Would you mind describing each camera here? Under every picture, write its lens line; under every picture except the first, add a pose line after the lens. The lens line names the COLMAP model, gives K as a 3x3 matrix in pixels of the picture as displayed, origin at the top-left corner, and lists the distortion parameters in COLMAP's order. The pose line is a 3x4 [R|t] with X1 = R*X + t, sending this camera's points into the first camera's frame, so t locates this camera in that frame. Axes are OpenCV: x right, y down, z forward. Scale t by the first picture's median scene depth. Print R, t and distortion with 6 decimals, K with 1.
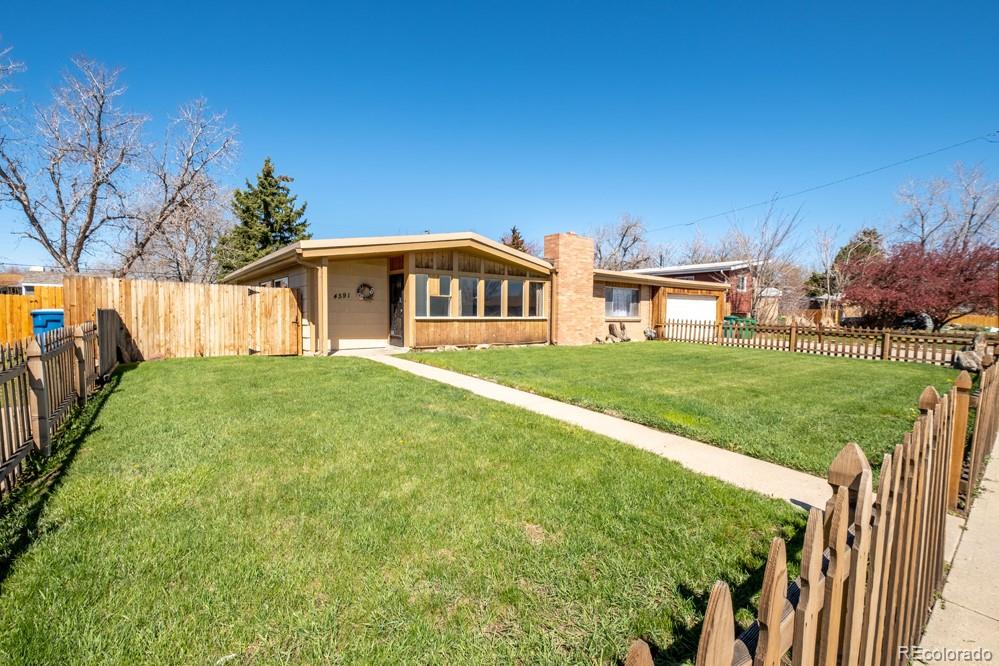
lens RADIAL K [[427.4, 0, 499.5], [0, 427.4, 333.0], [0, 0, 1]] dist [0.001719, -0.000077]
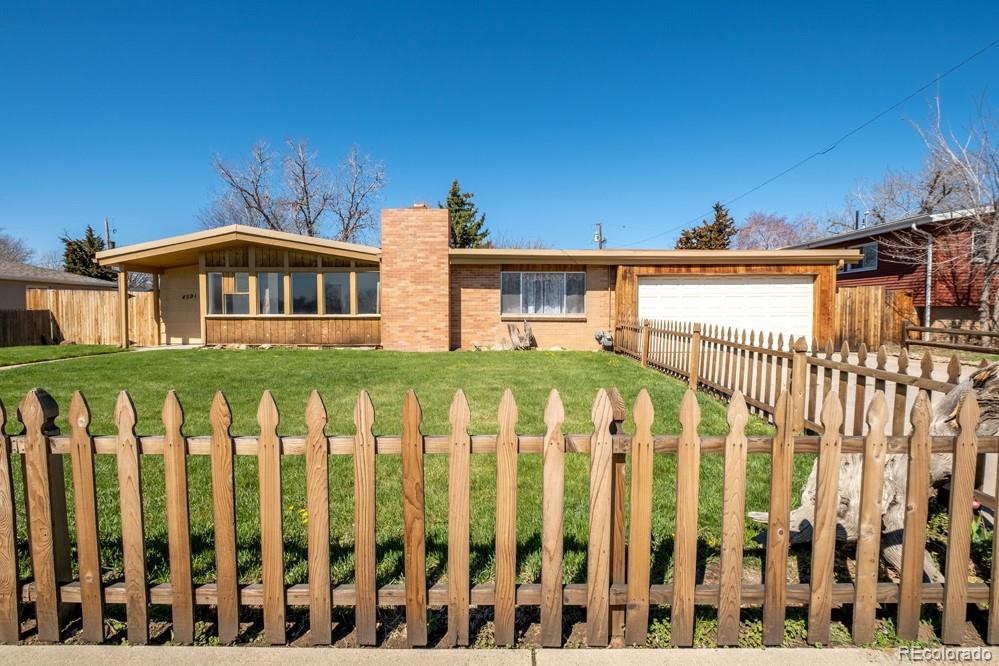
lens RADIAL K [[427.4, 0, 499.5], [0, 427.4, 333.0], [0, 0, 1]] dist [0.001719, -0.000077]
pose [[0.783151, 0.020018, -0.621509, 0.814684], [-0.022974, 0.999731, 0.003250, -0.010794], [0.621407, 0.011733, 0.783400, 0.517654]]
